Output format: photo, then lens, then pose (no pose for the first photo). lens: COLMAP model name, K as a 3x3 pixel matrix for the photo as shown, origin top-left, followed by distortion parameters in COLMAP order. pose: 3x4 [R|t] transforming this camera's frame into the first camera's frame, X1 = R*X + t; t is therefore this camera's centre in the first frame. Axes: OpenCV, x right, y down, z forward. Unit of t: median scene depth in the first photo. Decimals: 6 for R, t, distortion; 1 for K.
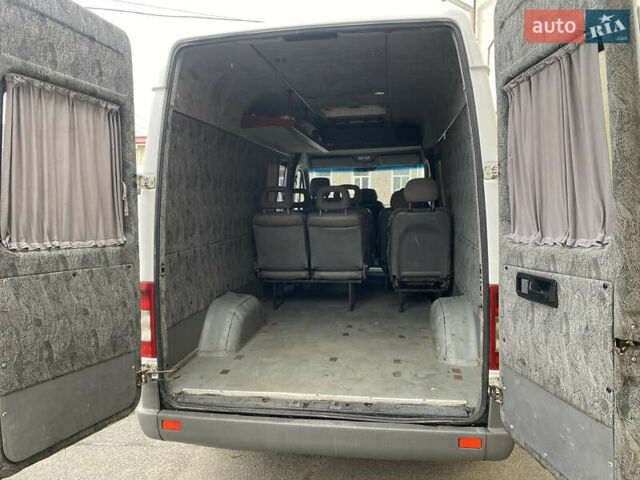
lens RADIAL K [[472.1, 0, 320.0], [0, 472.1, 240.0], [0, 0, 1]] dist [0.040433, -0.002184]
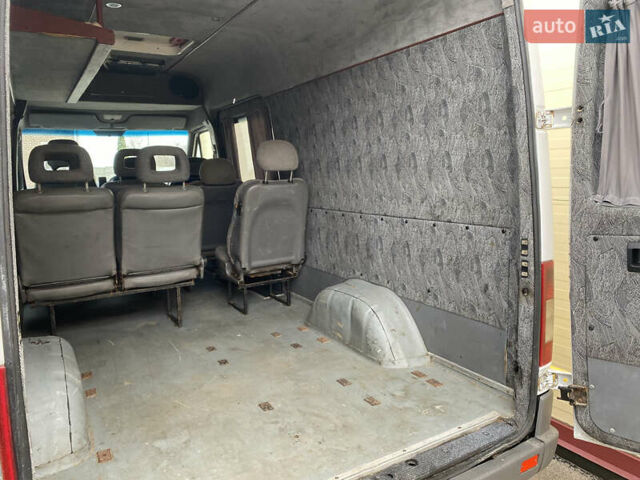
lens RADIAL K [[472.1, 0, 320.0], [0, 472.1, 240.0], [0, 0, 1]] dist [0.040433, -0.002184]
pose [[0.764726, -0.091807, 0.637782, -0.230539], [0.067678, 0.995767, 0.062189, -0.009860], [-0.640792, -0.004393, 0.767702, 0.331574]]
